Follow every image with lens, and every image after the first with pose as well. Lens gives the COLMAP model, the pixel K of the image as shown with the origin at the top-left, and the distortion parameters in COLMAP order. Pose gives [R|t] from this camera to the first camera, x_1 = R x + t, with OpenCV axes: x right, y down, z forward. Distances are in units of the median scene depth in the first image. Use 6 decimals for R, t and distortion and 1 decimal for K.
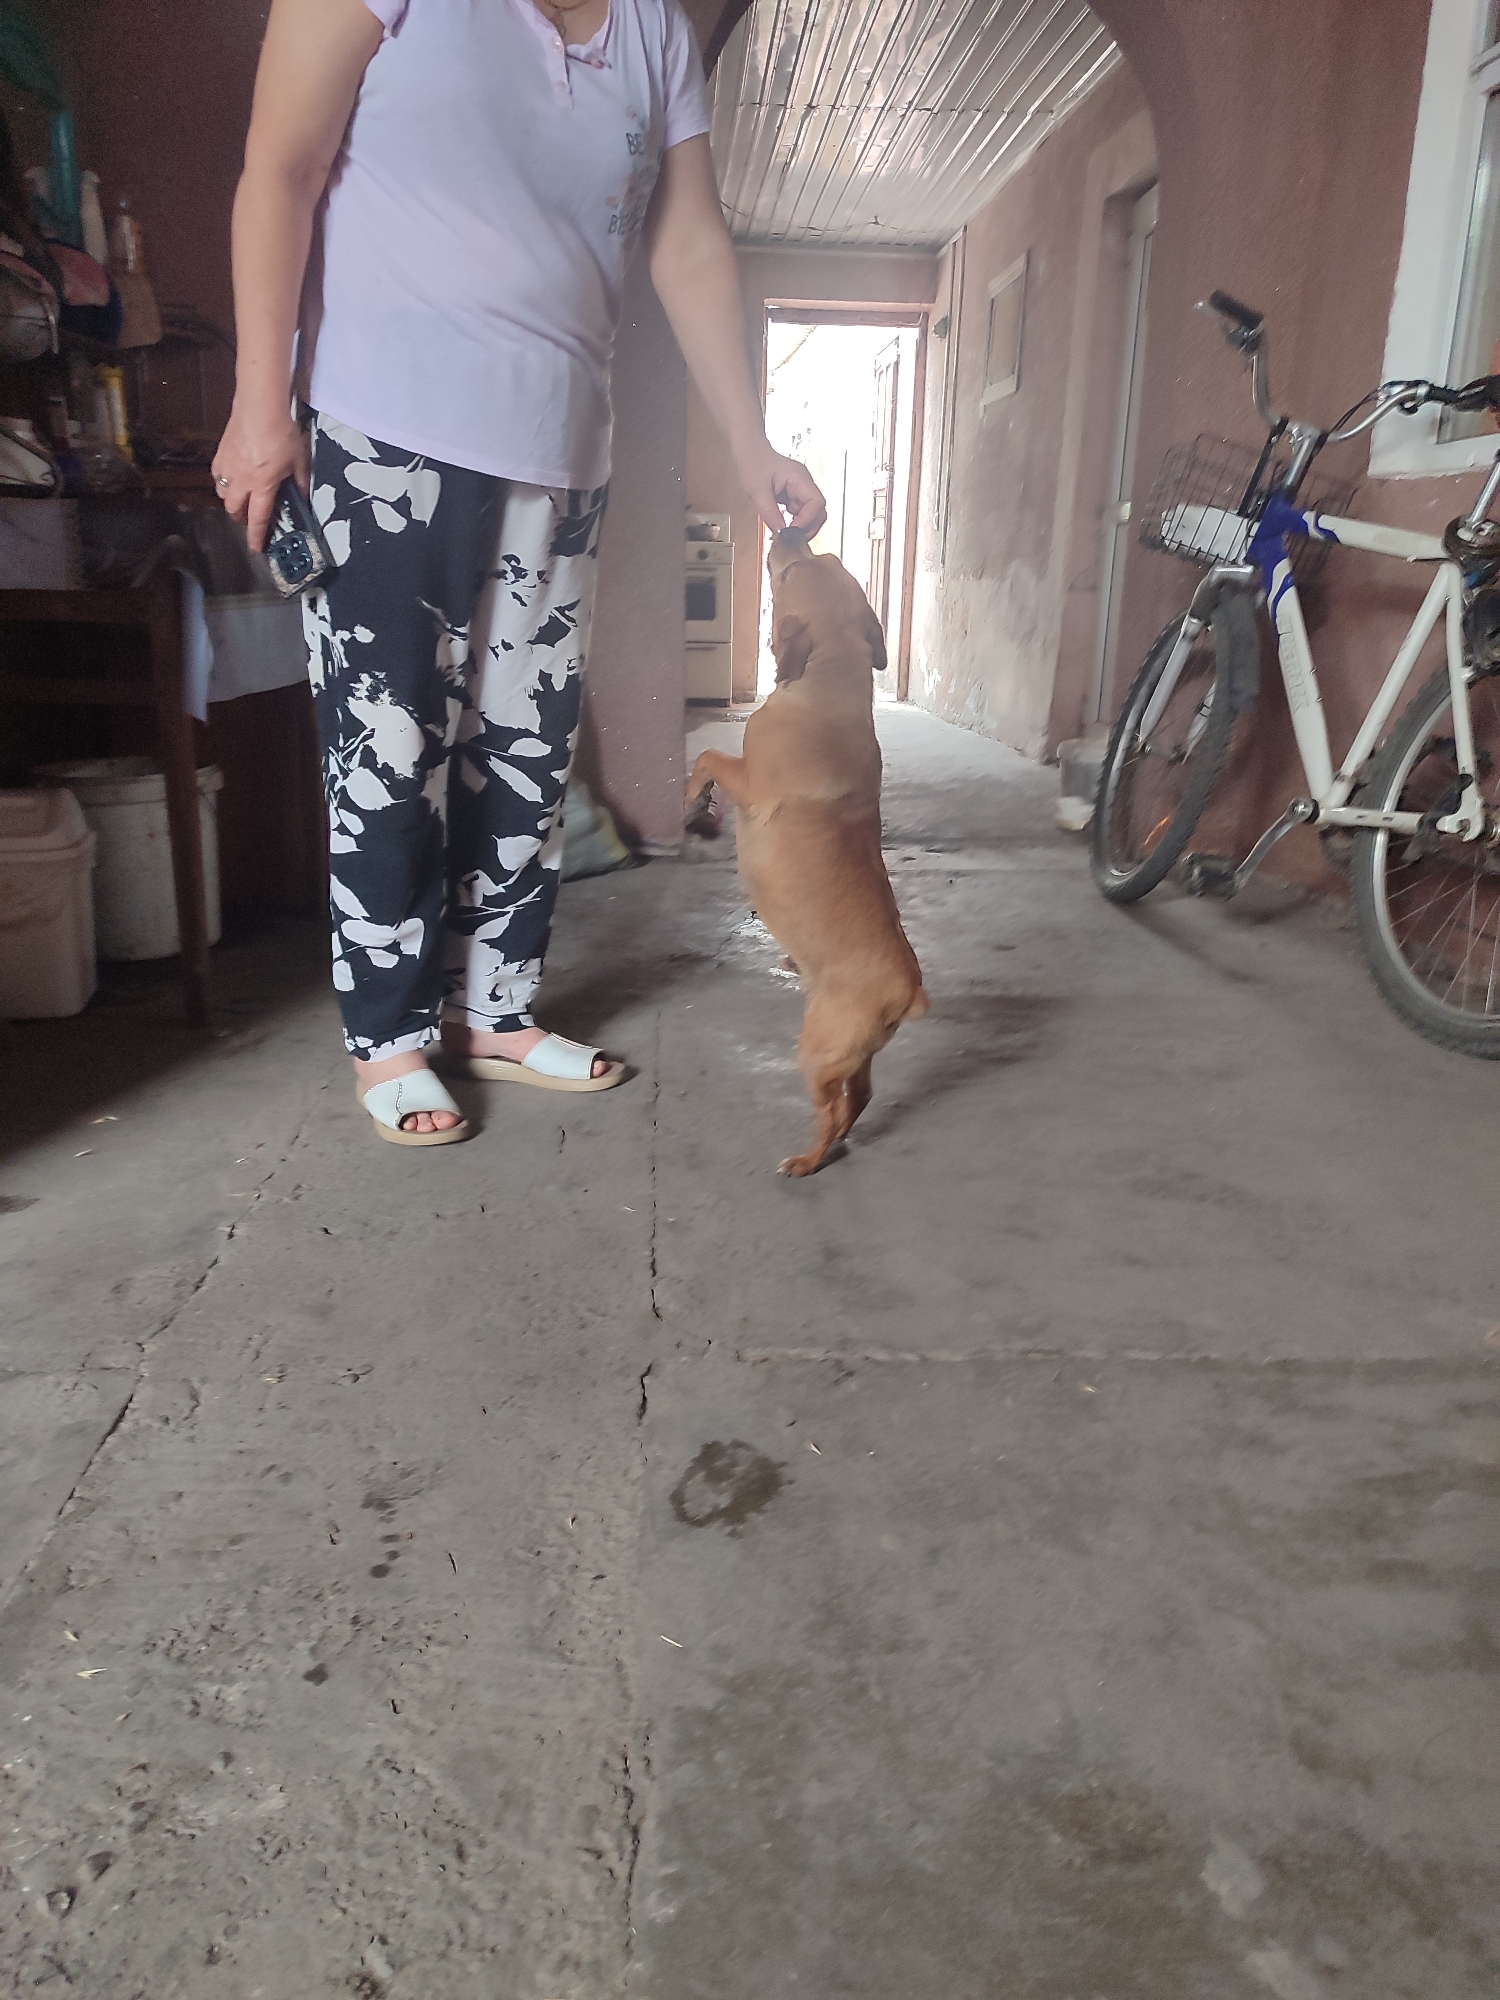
lens RADIAL K [[1449.3, 0, 743.9], [0, 1449.3, 1007.0], [0, 0, 1]] dist [0.013876, -0.014504]
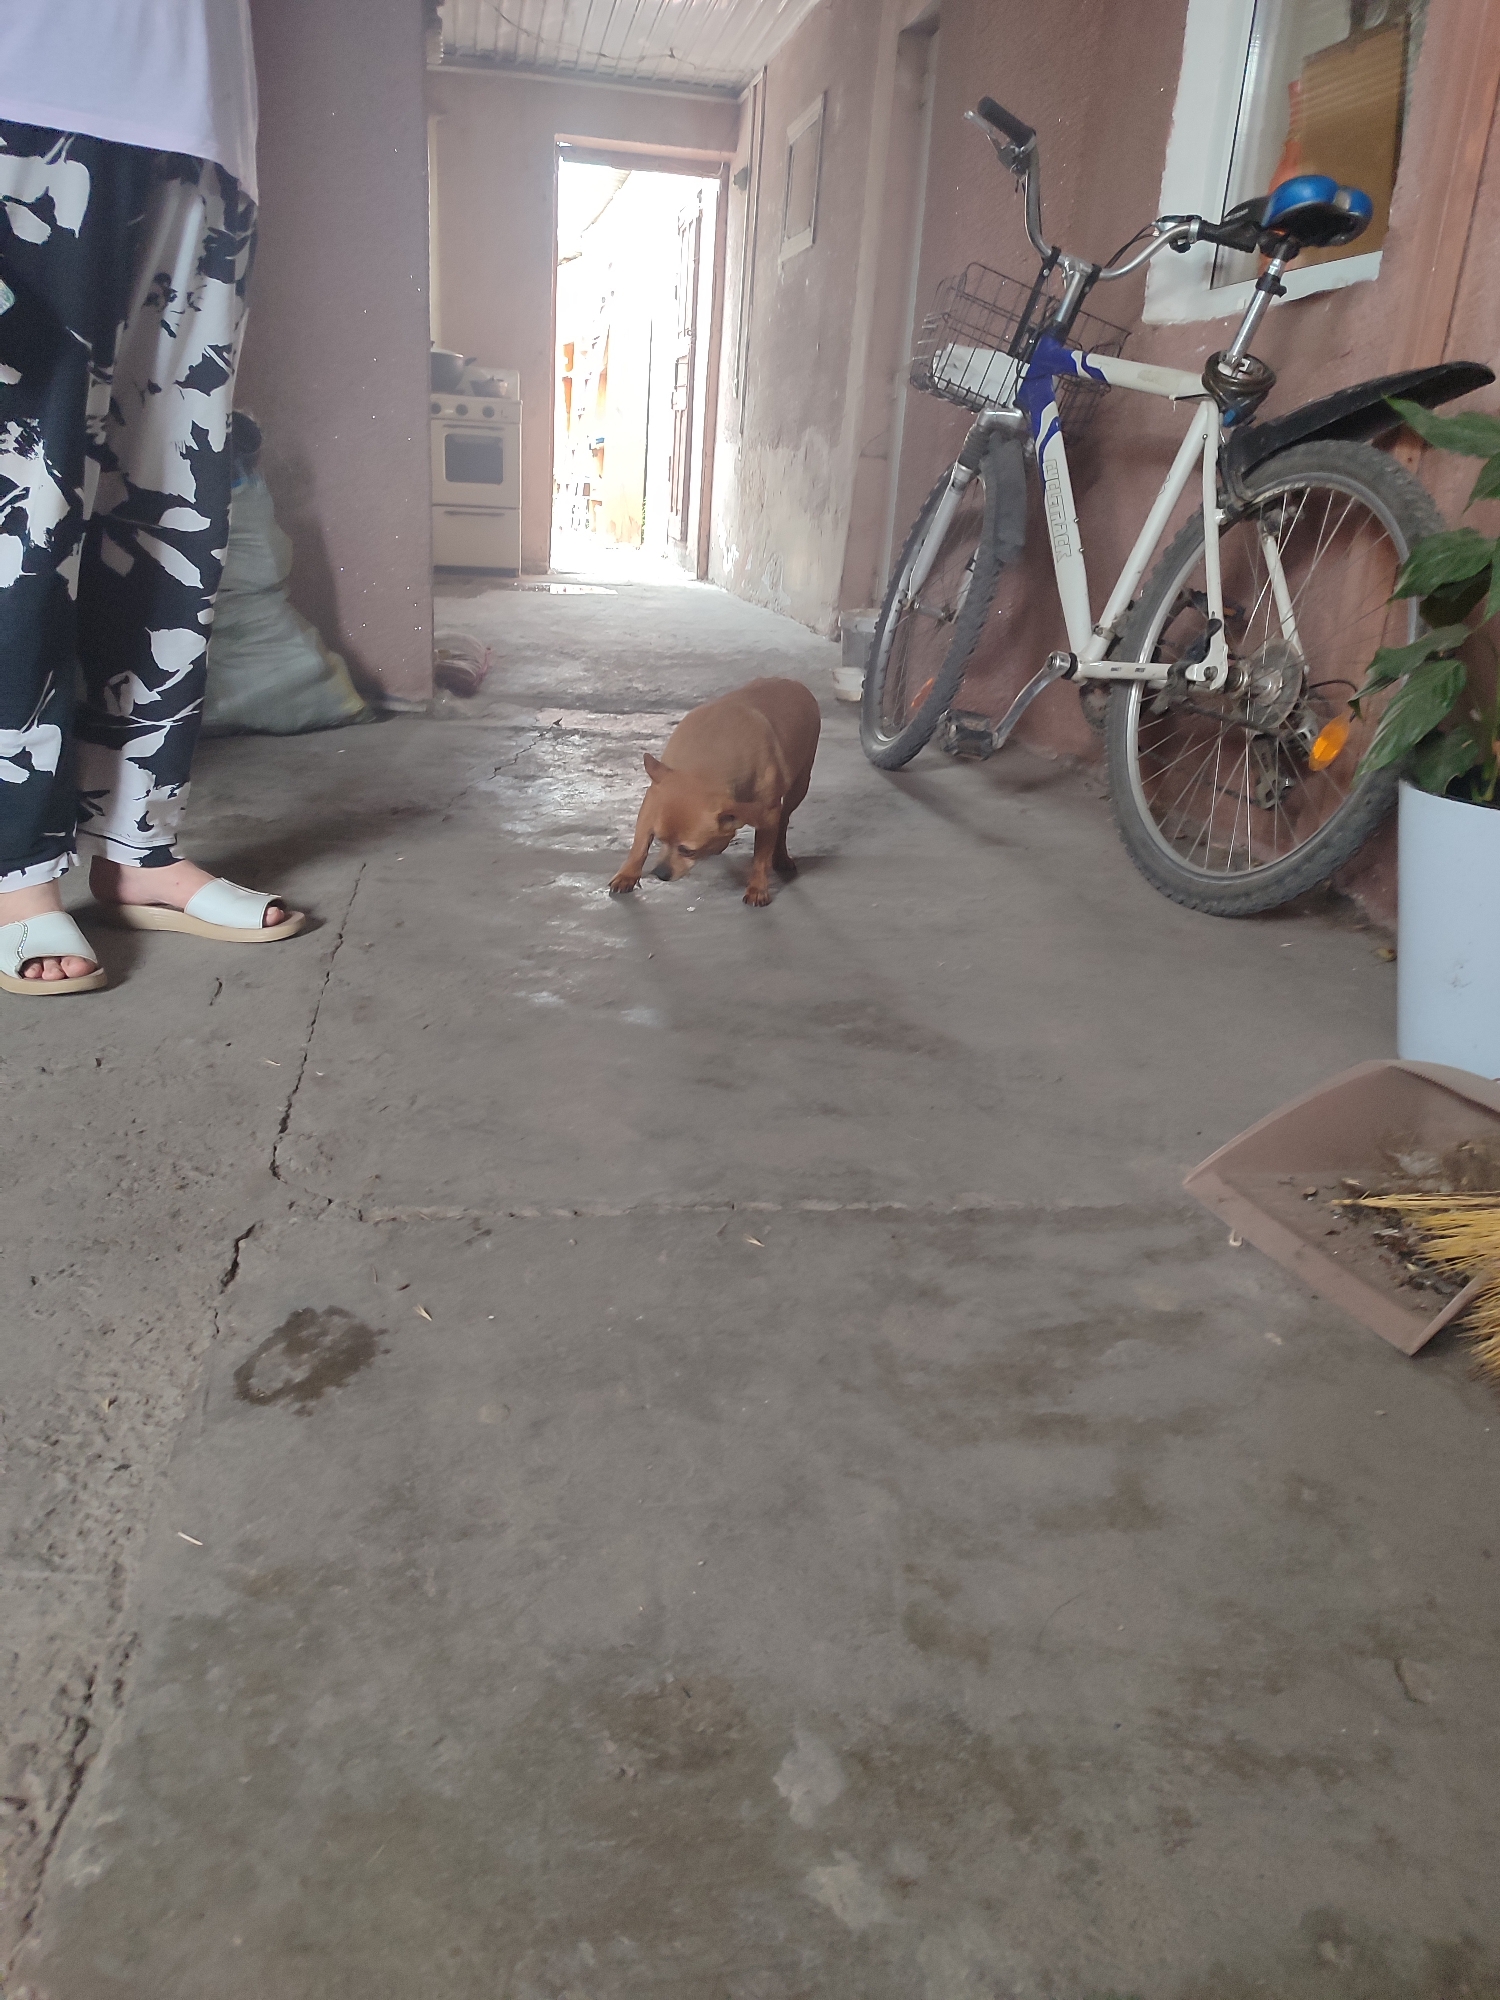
lens RADIAL K [[1449.3, 0, 743.9], [0, 1449.3, 1007.0], [0, 0, 1]] dist [0.013876, -0.014504]
pose [[0.992508, 0.000262, 0.122181, 0.120899], [-0.008449, 0.997751, 0.066491, 0.057096], [-0.121889, -0.067026, 0.990278, 0.120381]]
